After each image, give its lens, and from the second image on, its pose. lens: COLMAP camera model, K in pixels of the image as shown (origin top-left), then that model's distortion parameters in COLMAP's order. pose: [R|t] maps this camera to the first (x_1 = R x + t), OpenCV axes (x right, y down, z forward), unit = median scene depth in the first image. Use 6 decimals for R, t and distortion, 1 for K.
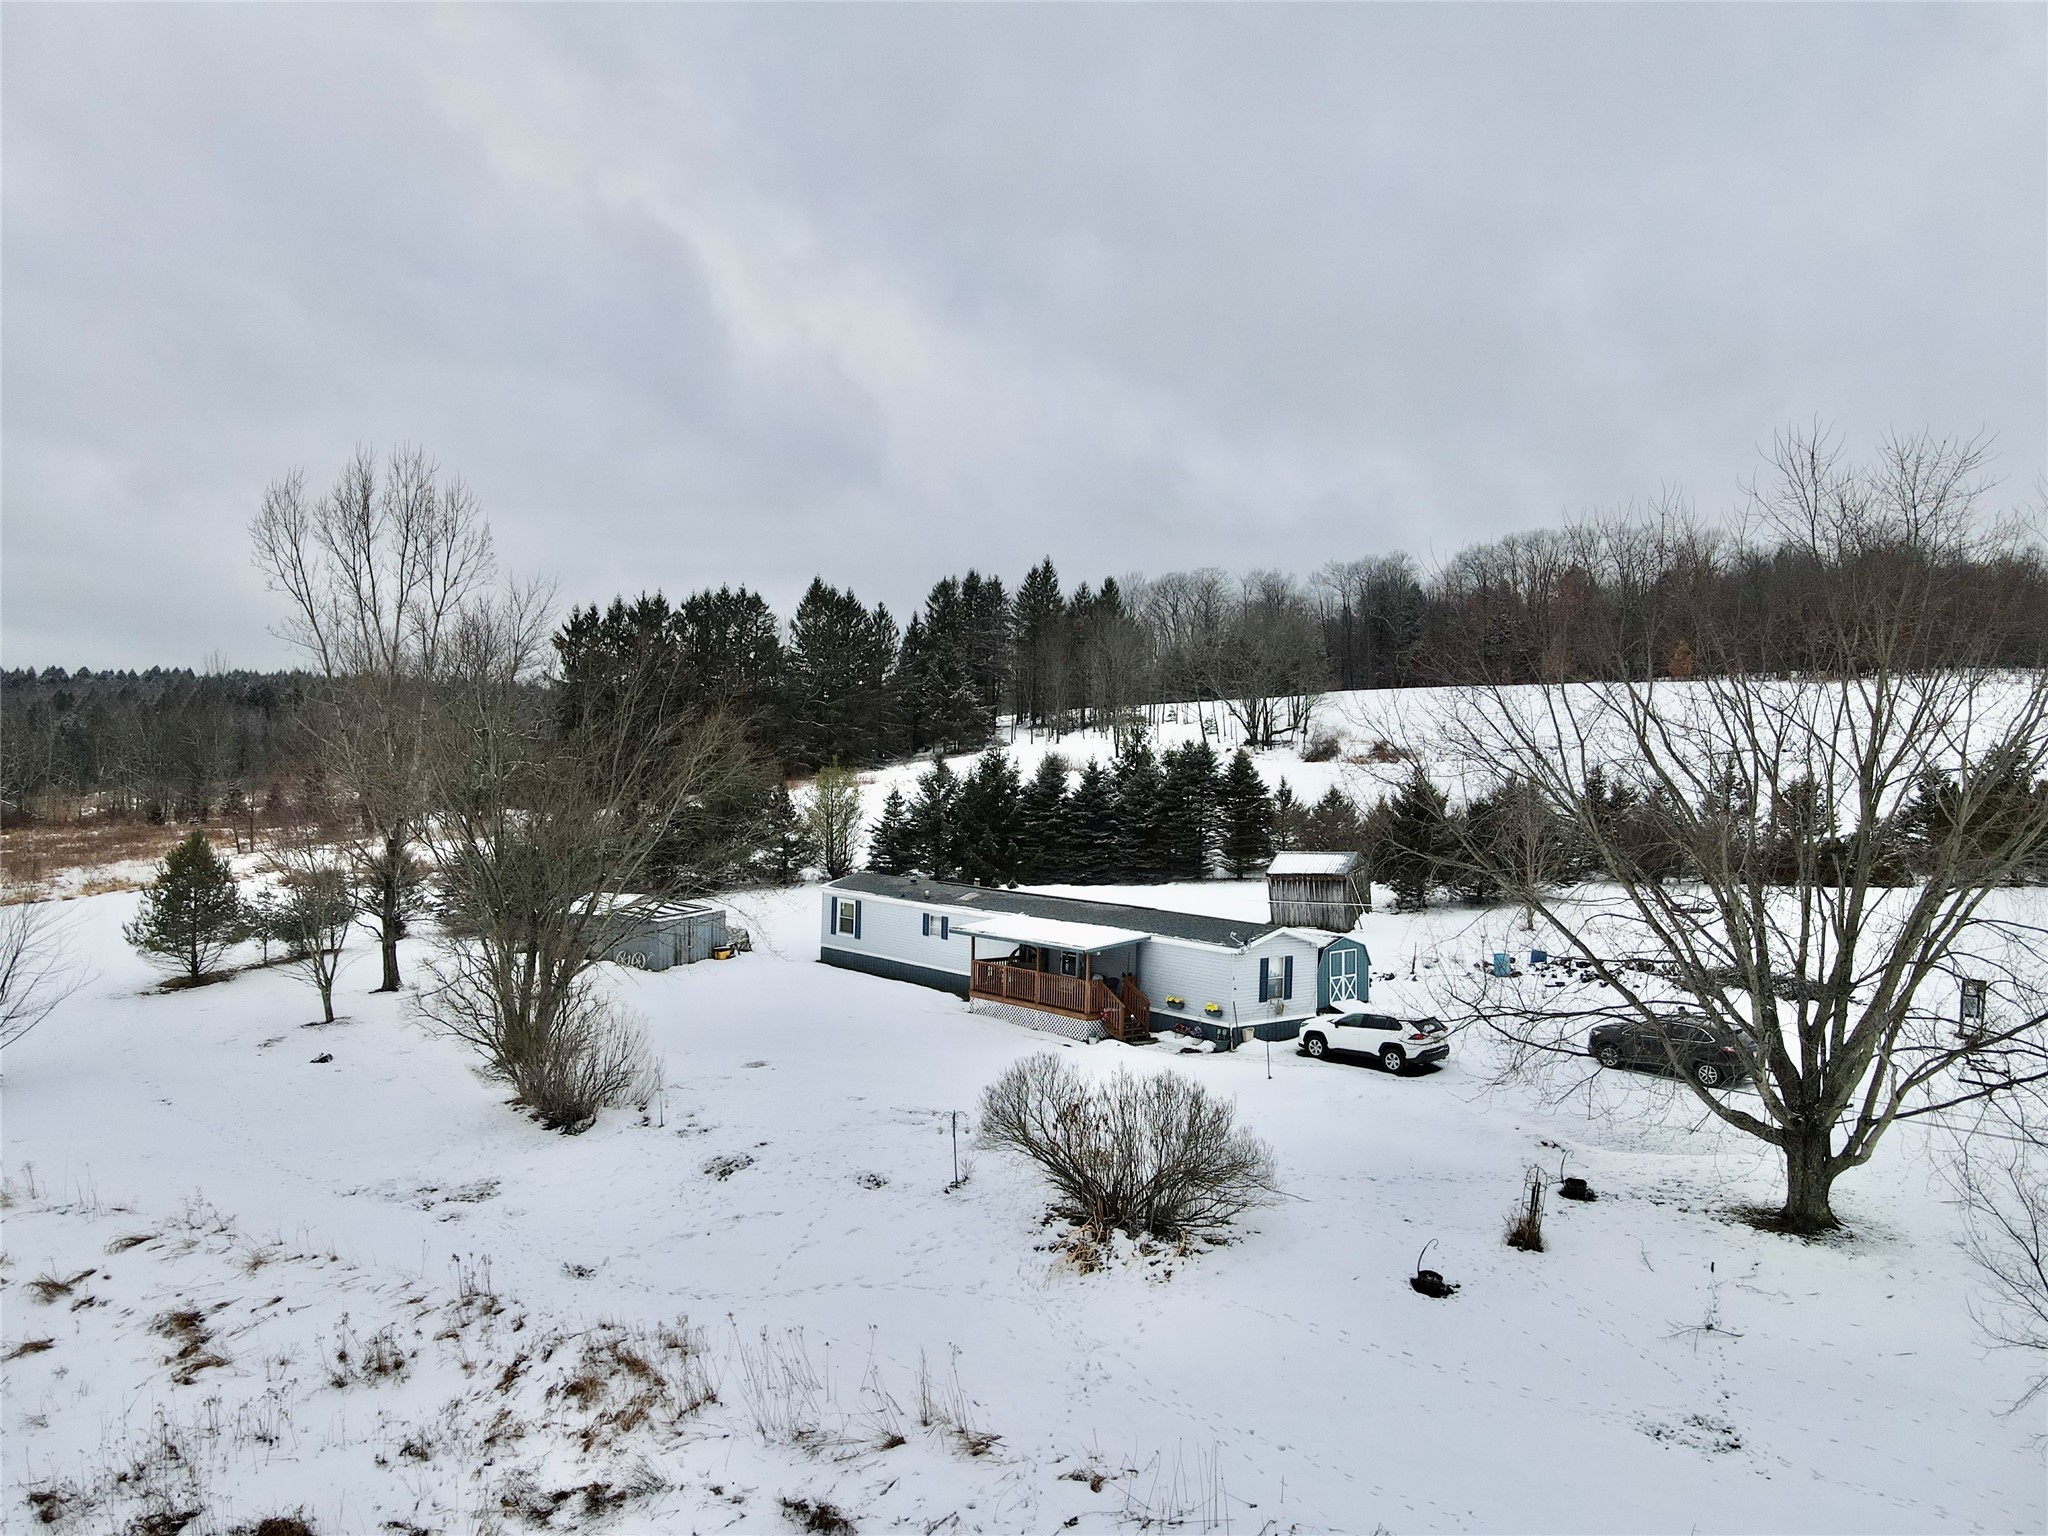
lens RADIAL K [[1507.3, 0, 1024.0], [0, 1507.3, 768.0], [0, 0, 1]] dist [-0.009922, 0.046012]
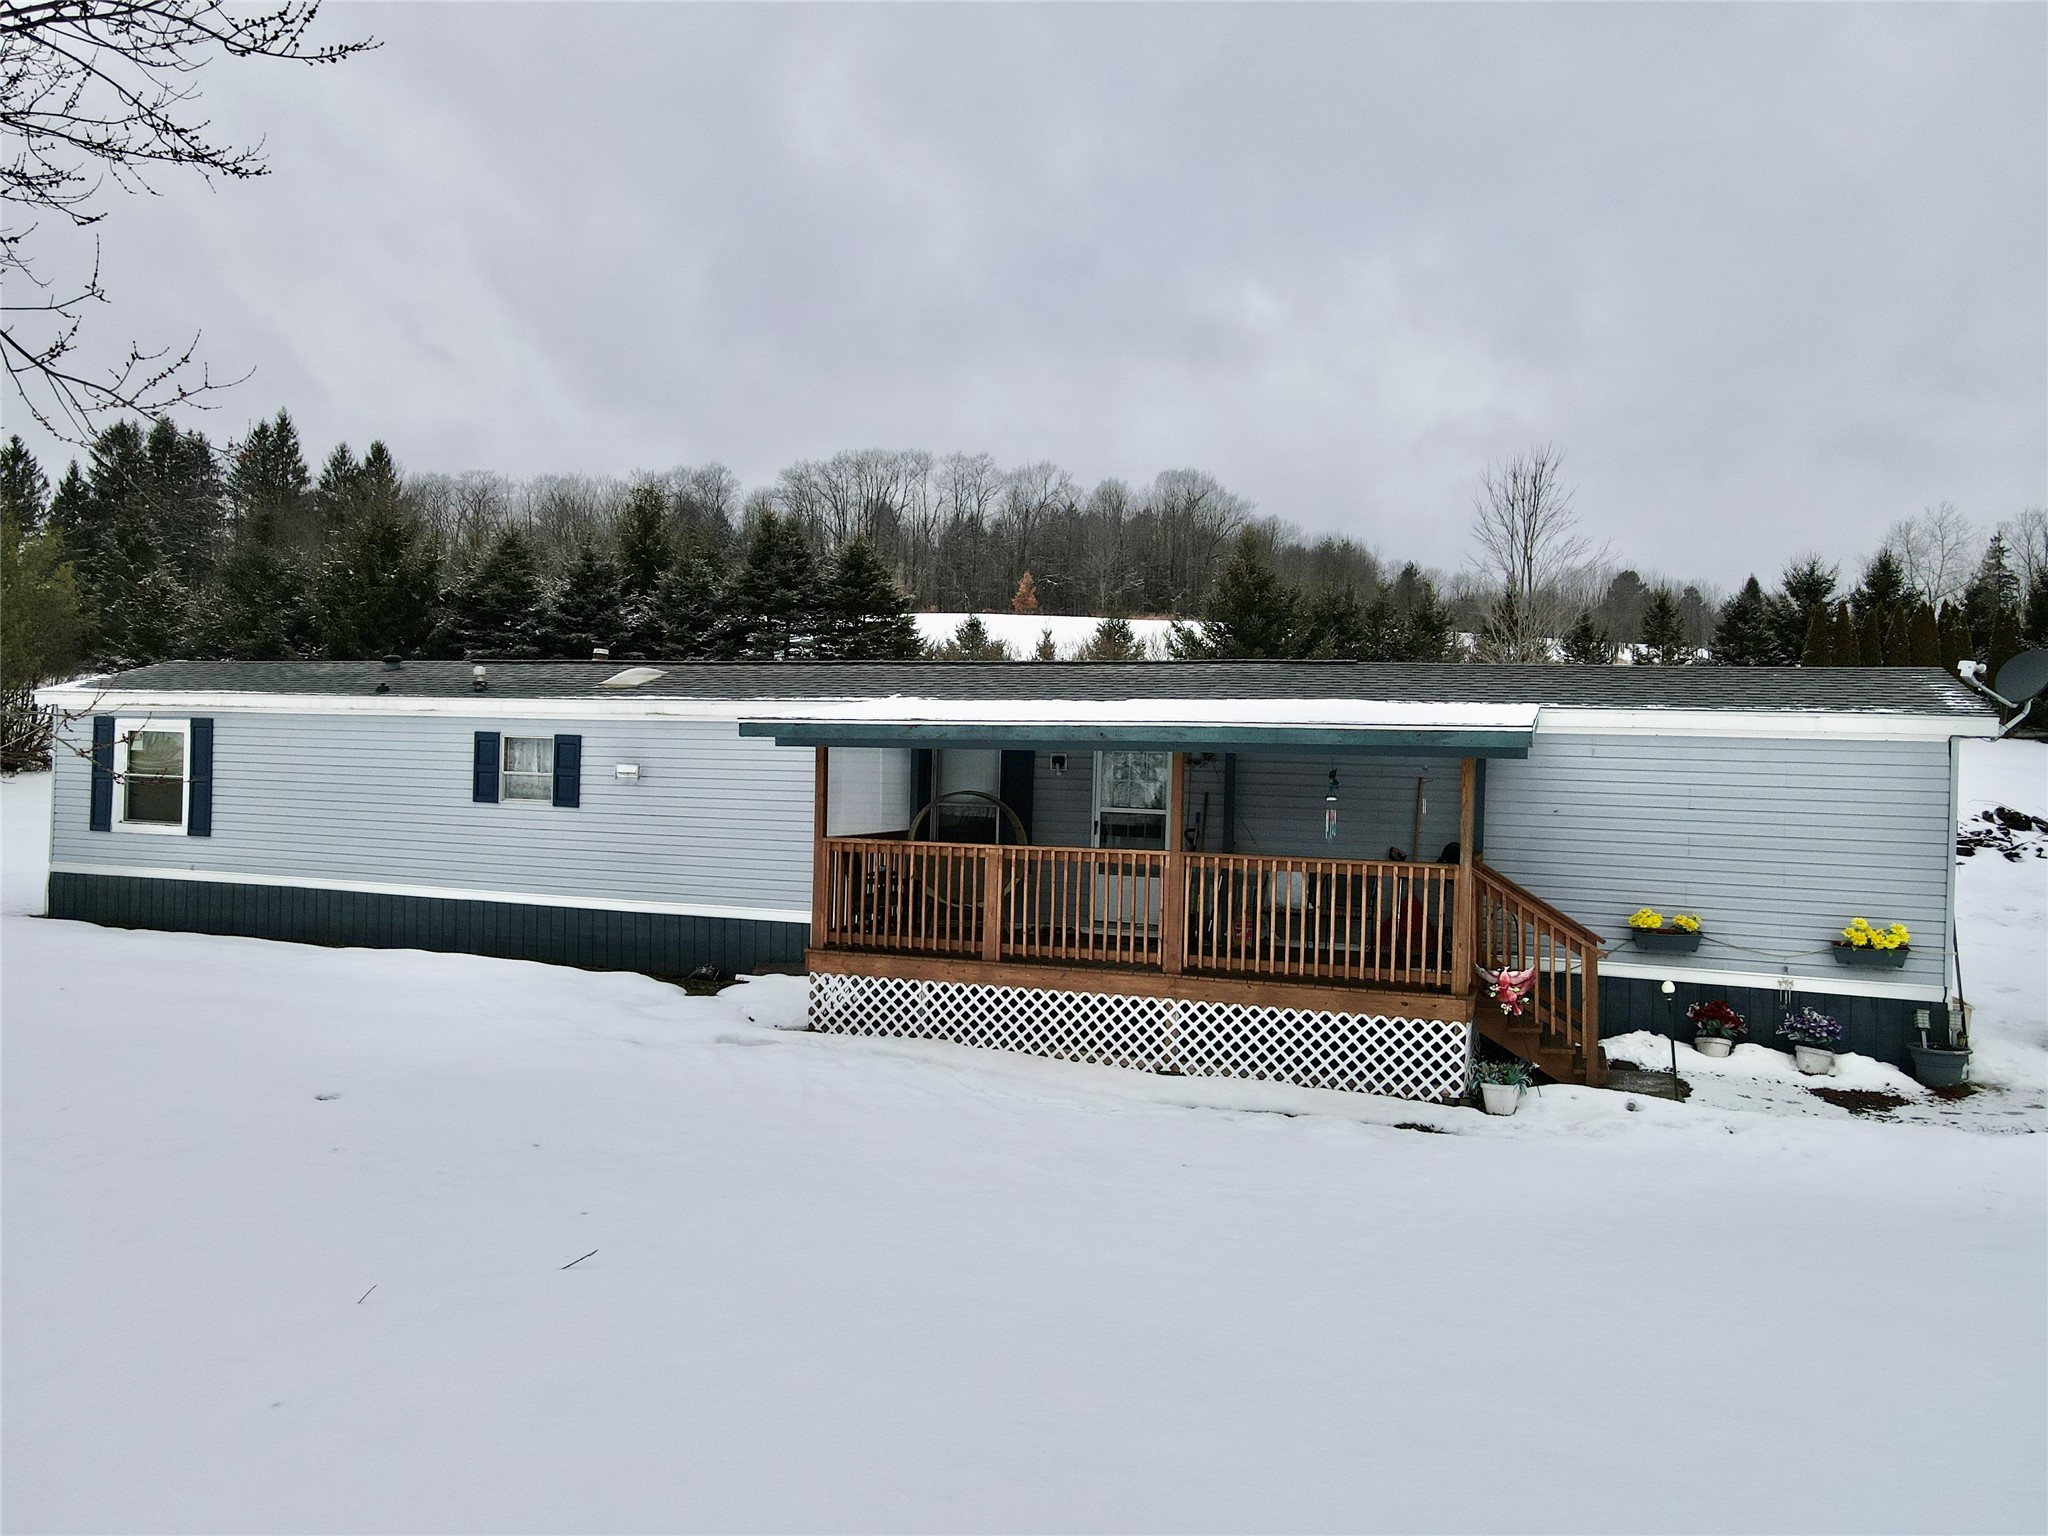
lens RADIAL K [[1507.3, 0, 1024.0], [0, 1507.3, 768.0], [0, 0, 1]] dist [-0.009922, 0.046012]
pose [[0.871863, -0.004946, 0.489725, -0.039909], [-0.001769, 0.999911, 0.013248, 0.032703], [-0.489747, -0.012417, 0.871776, 0.219249]]
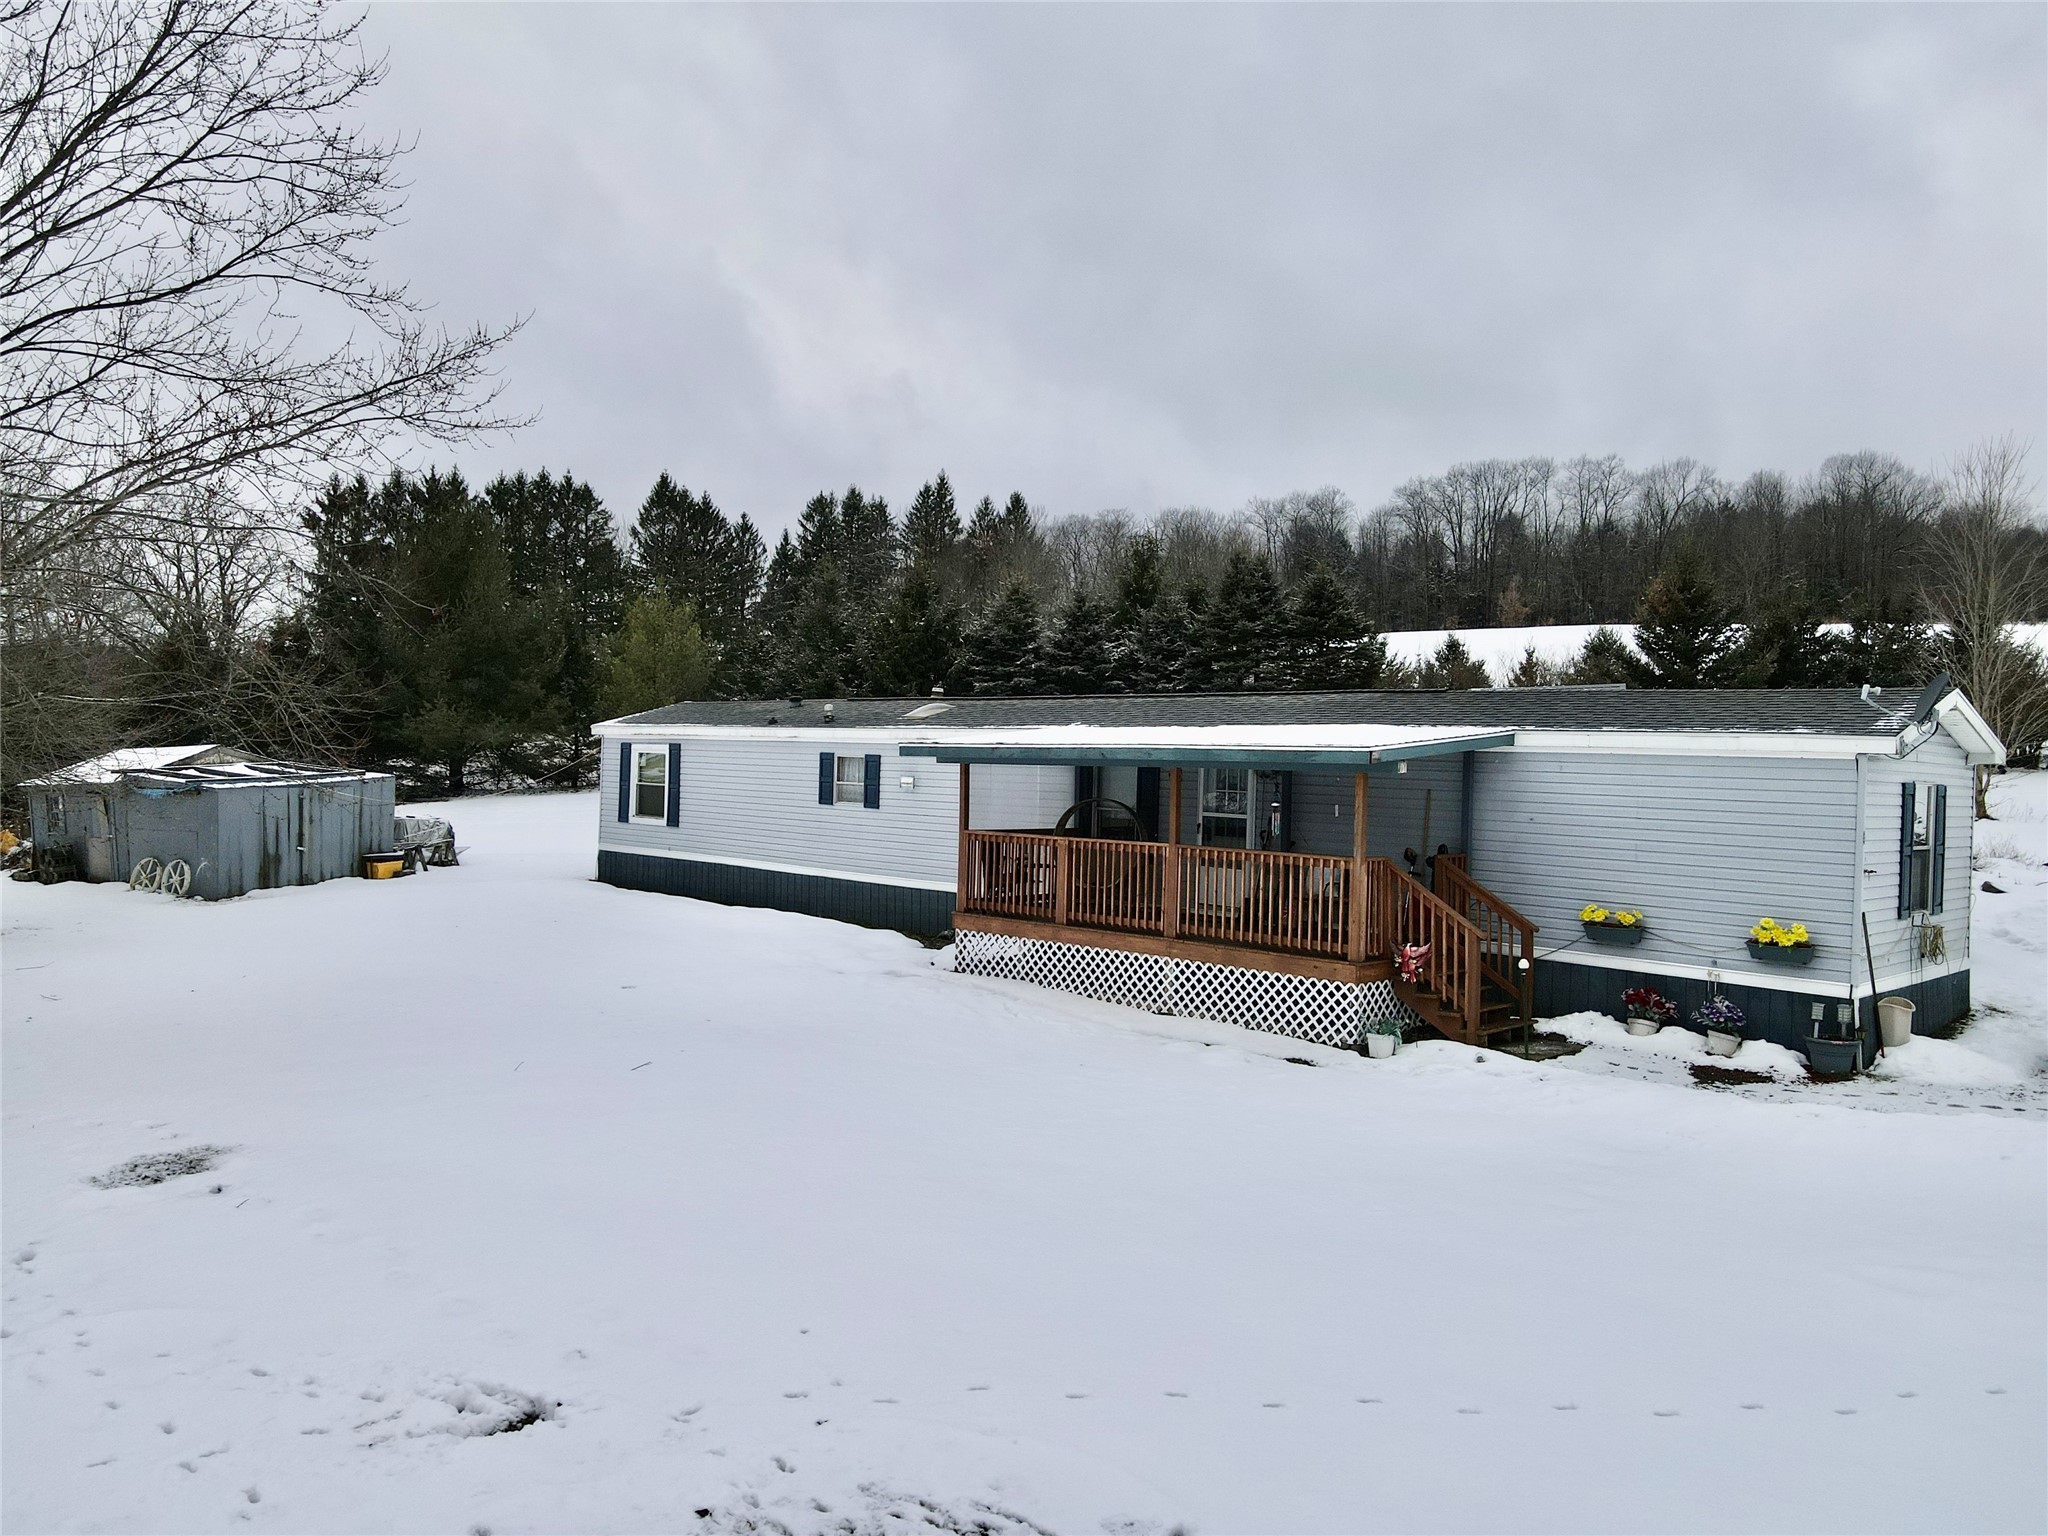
lens RADIAL K [[1507.3, 0, 1024.0], [0, 1507.3, 768.0], [0, 0, 1]] dist [-0.009922, 0.046012]
pose [[0.996233, 0.002303, 0.086690, -0.015169], [-0.002526, 0.999994, 0.002464, 0.032708], [-0.086683, -0.002674, 0.996232, 0.185242]]
